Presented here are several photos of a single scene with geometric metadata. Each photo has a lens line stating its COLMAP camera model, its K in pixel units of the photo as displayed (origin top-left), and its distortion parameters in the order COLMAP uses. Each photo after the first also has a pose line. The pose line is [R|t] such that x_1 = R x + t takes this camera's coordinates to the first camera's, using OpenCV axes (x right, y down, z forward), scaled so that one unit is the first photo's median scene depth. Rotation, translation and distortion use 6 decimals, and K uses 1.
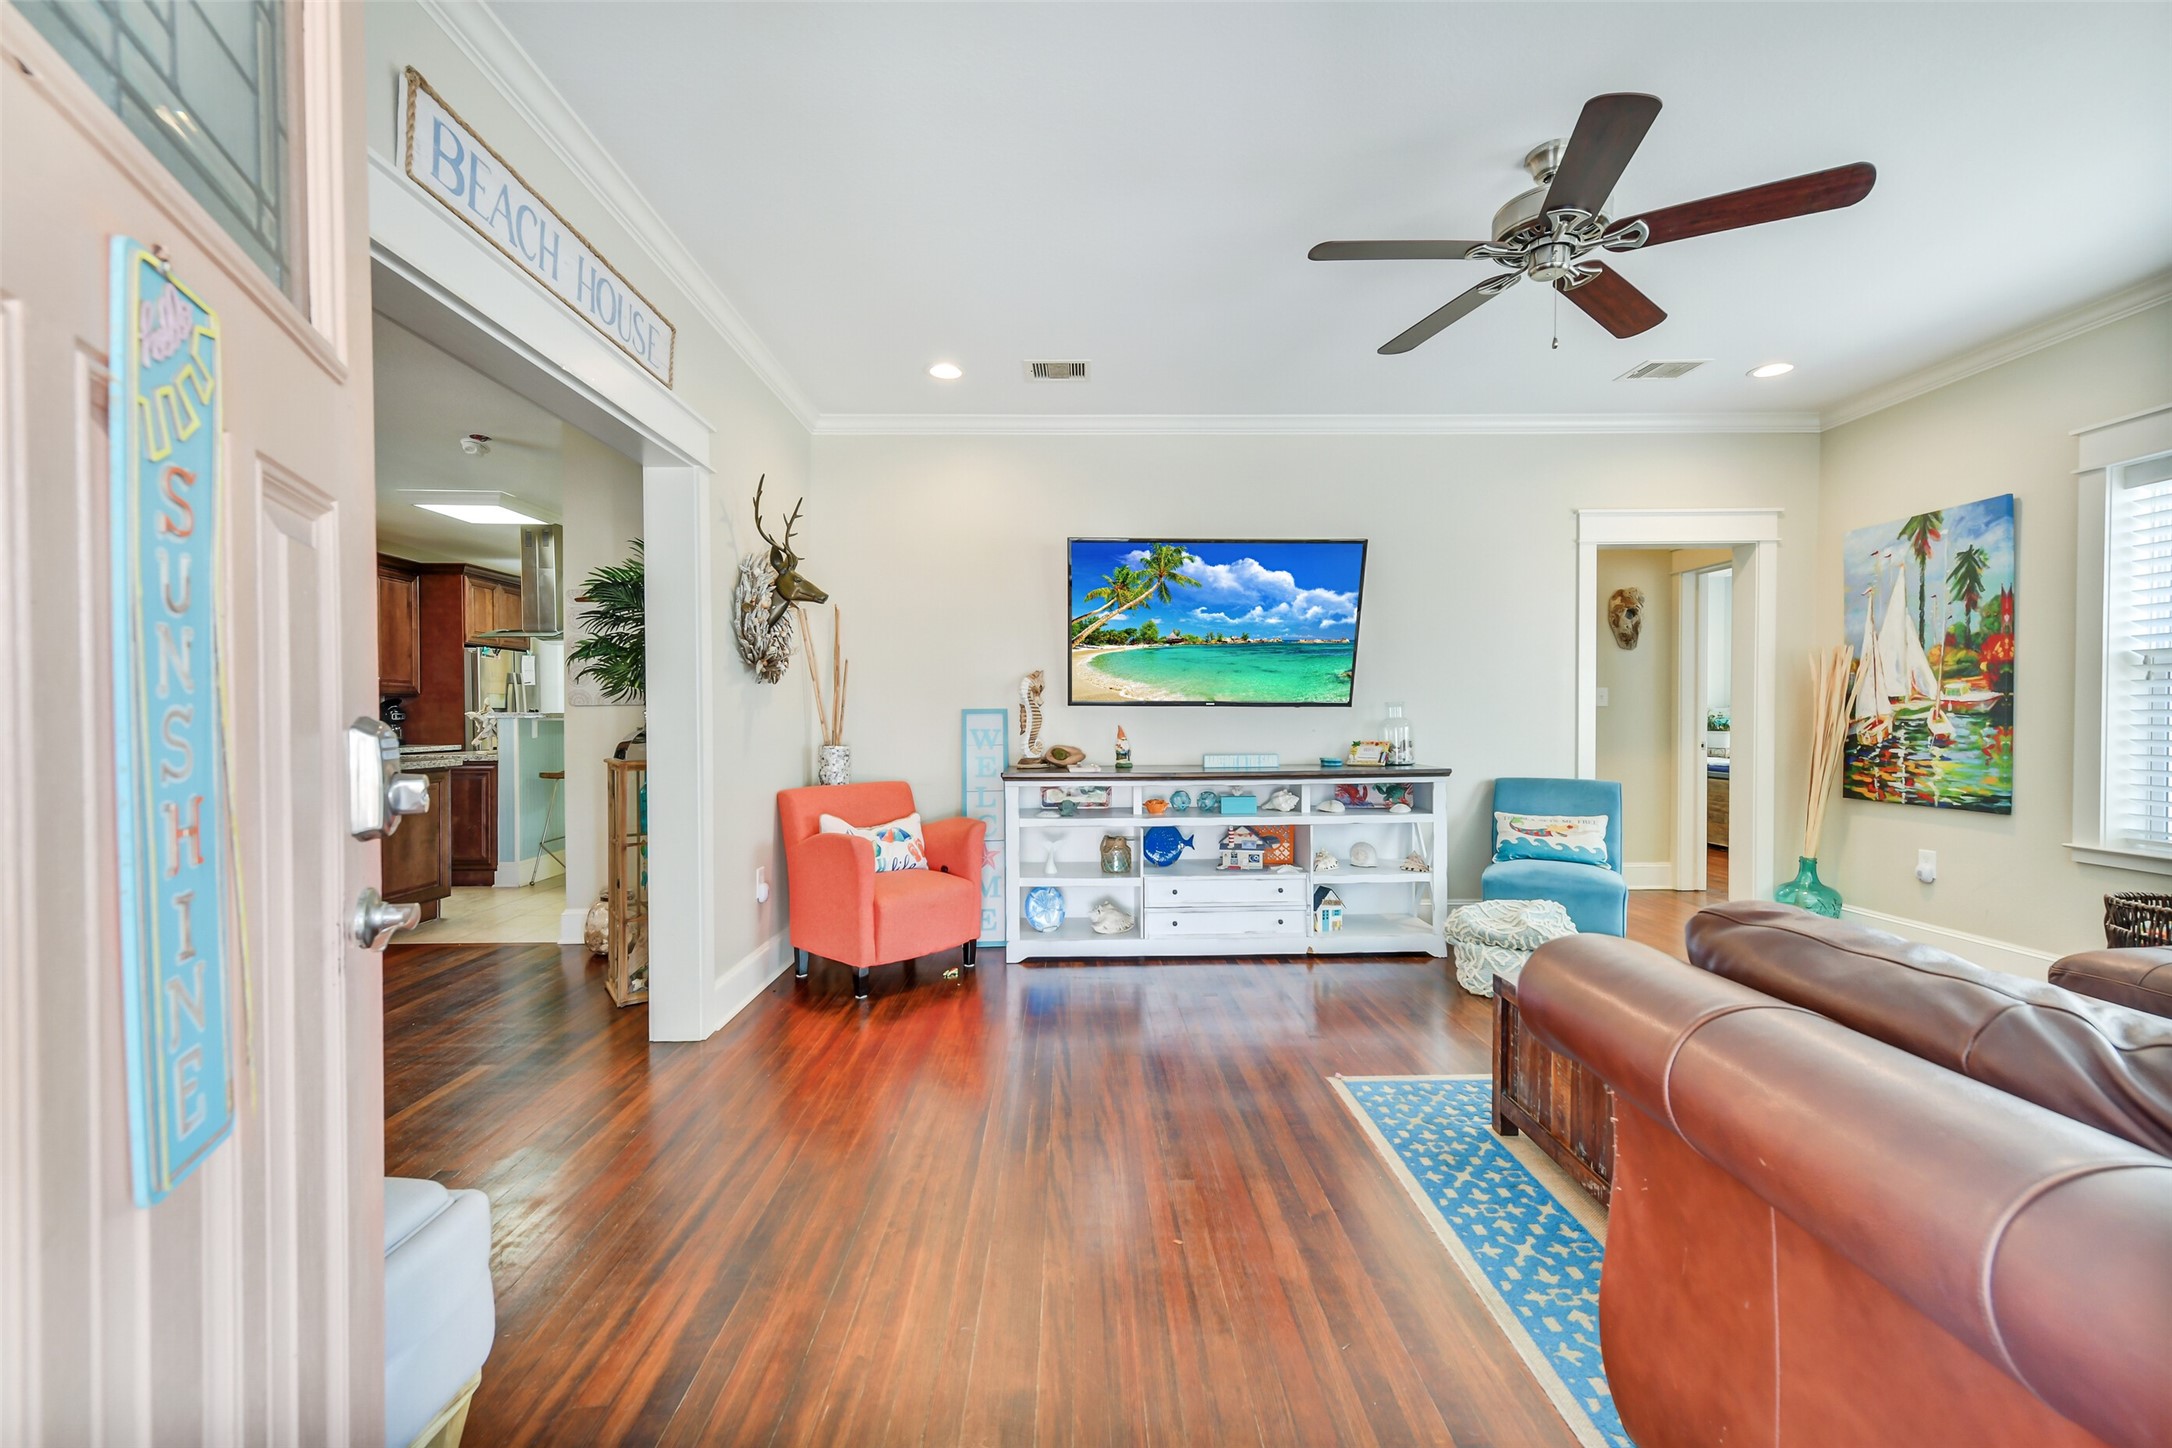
lens RADIAL K [[852.3, 0, 1086.7], [0, 852.3, 715.2], [0, 0, 1]] dist [0.003968, 0.000663]
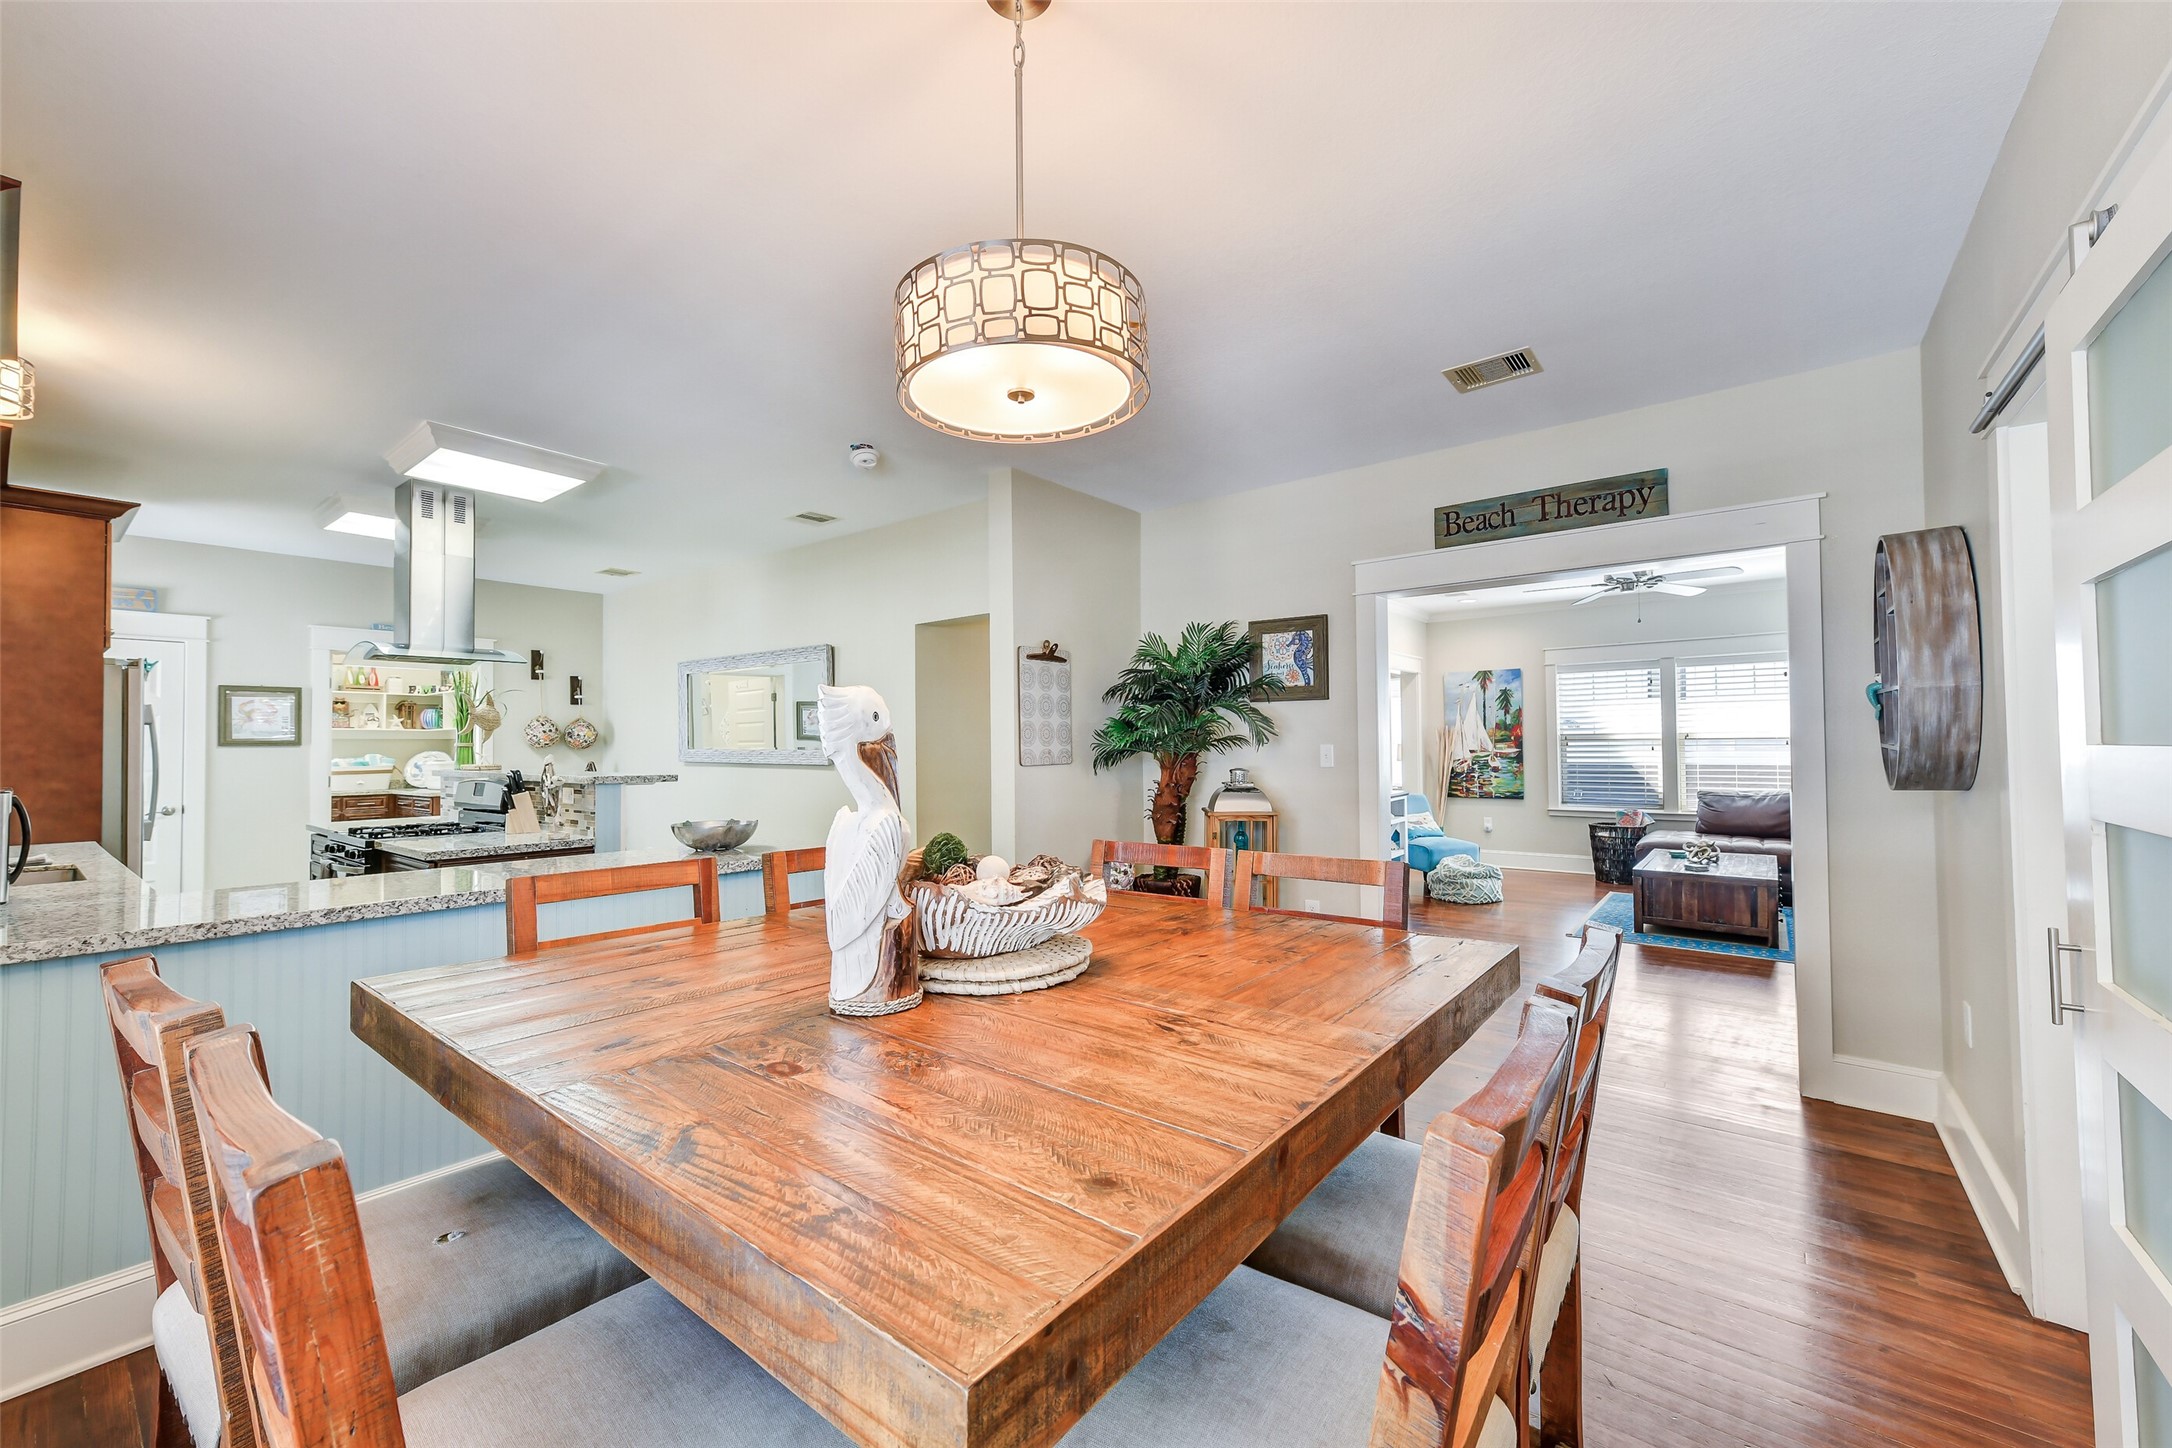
lens RADIAL K [[852.3, 0, 1097.1], [0, 852.3, 729.8], [0, 0, 1]] dist [0.003968, 0.000663]
pose [[0.630172, 0.012972, 0.776347, -1.352904], [0.007749, 0.999706, -0.022993, -0.029850], [-0.776417, 0.020506, 0.629886, 0.344605]]
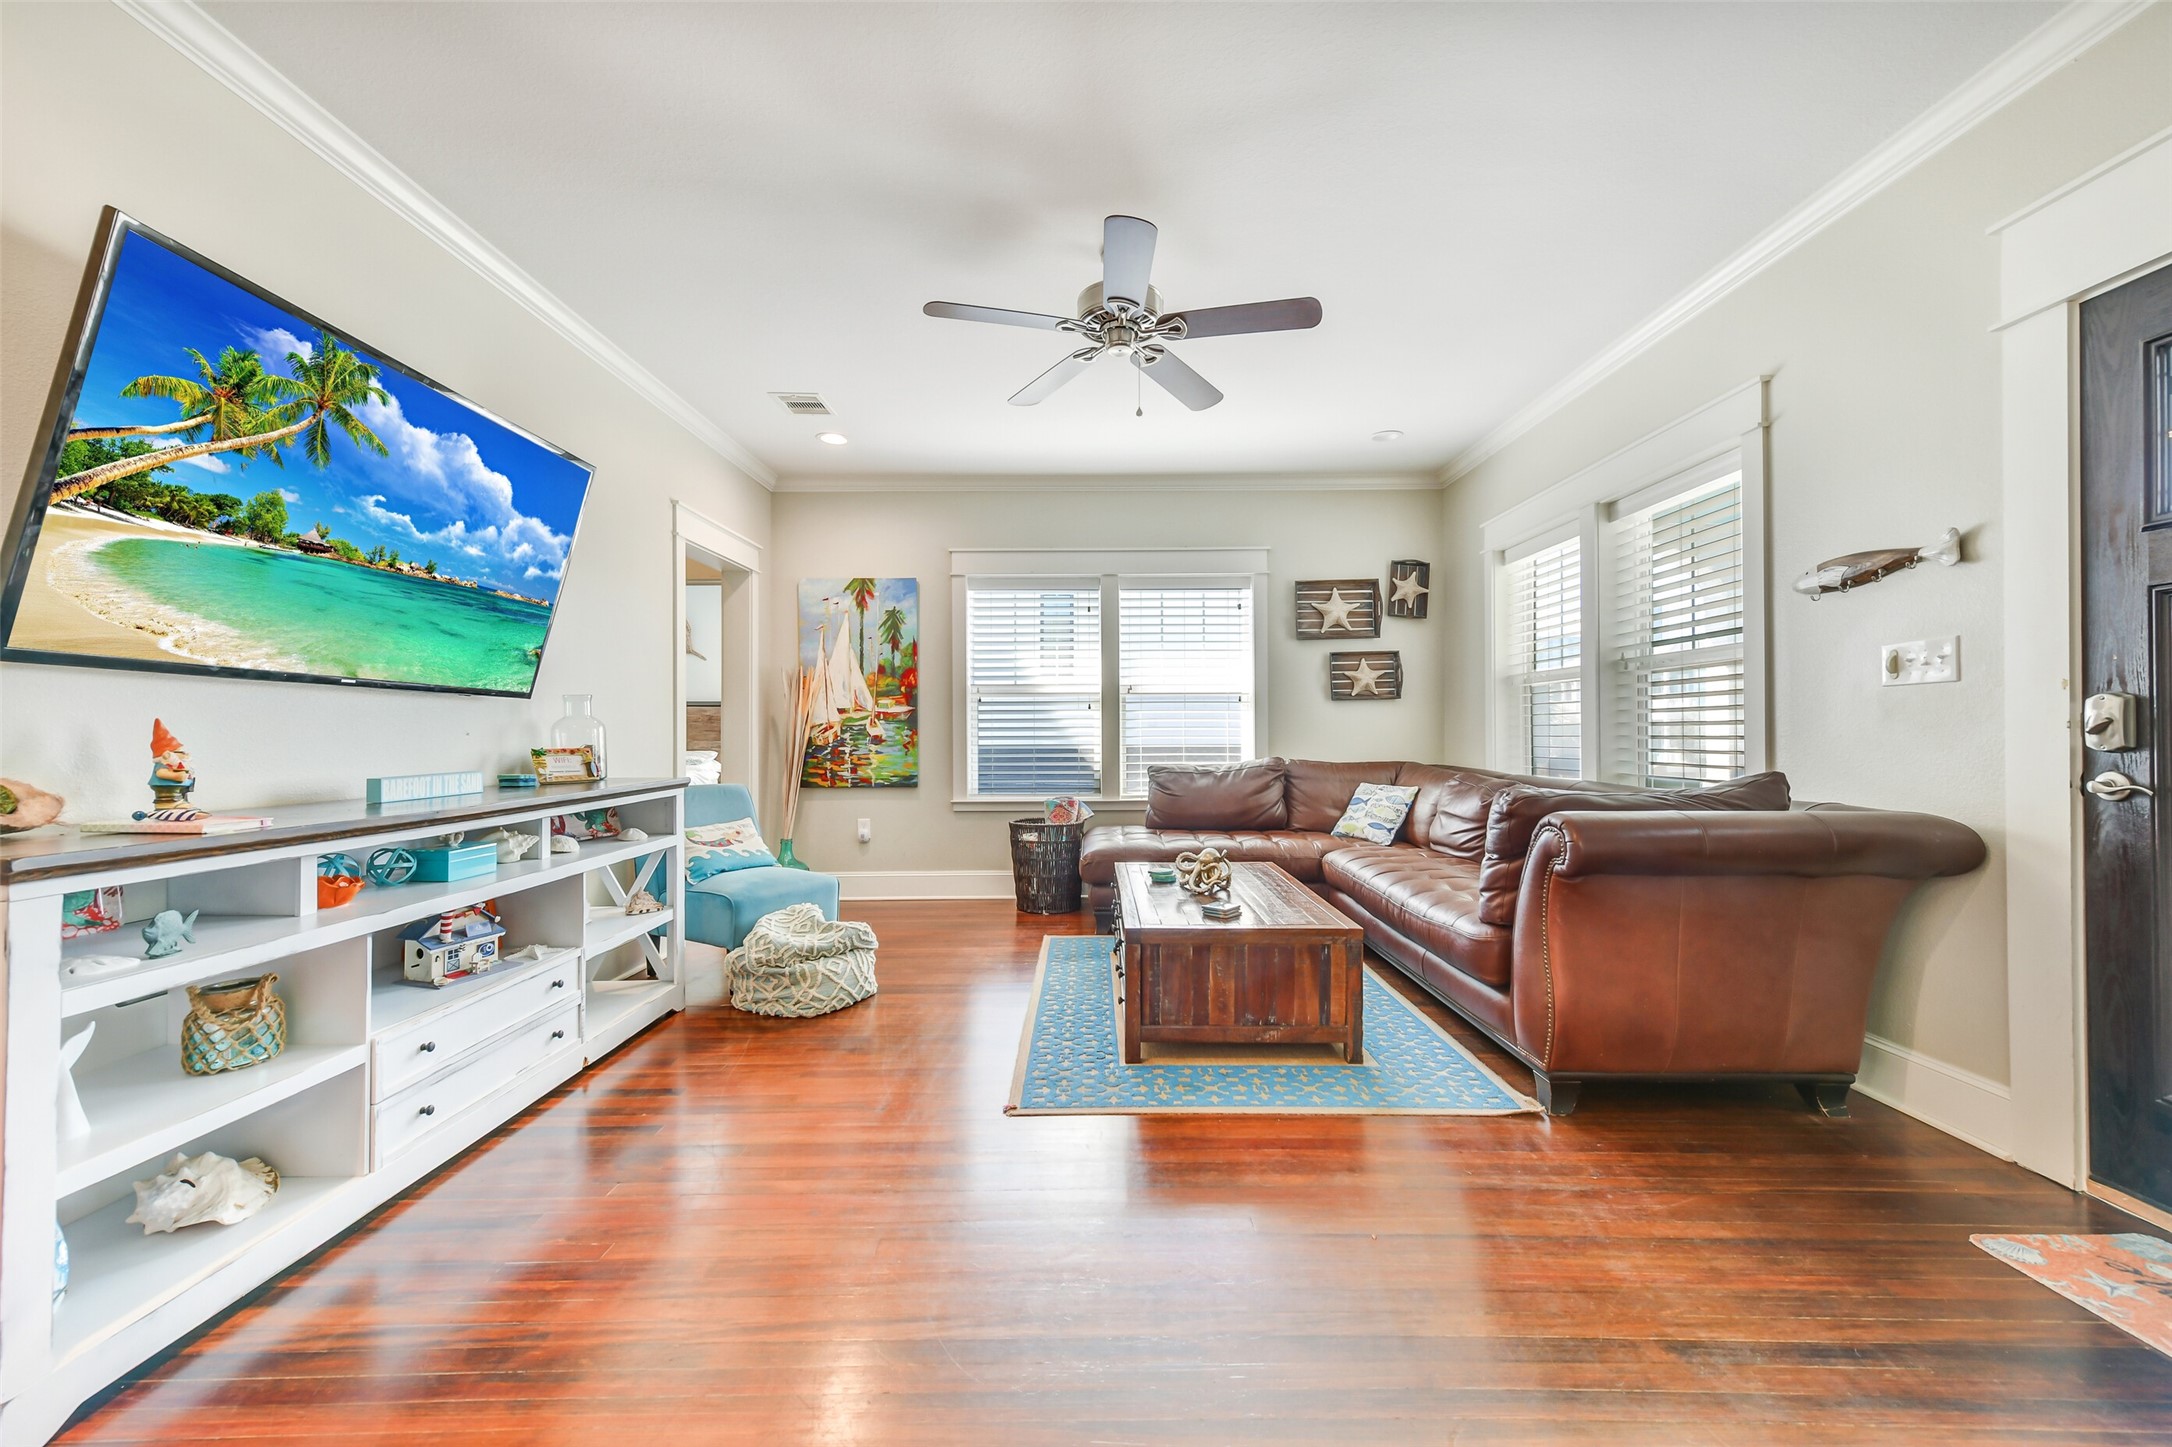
lens RADIAL K [[852.3, 0, 1088.3], [0, 852.3, 722.5], [0, 0, 1]] dist [0.003968, 0.000663]
pose [[0.024339, 0.015314, 0.999586, -0.375167], [0.004828, 0.999869, -0.015436, 0.022088], [-0.999692, 0.005201, 0.024262, 0.559346]]
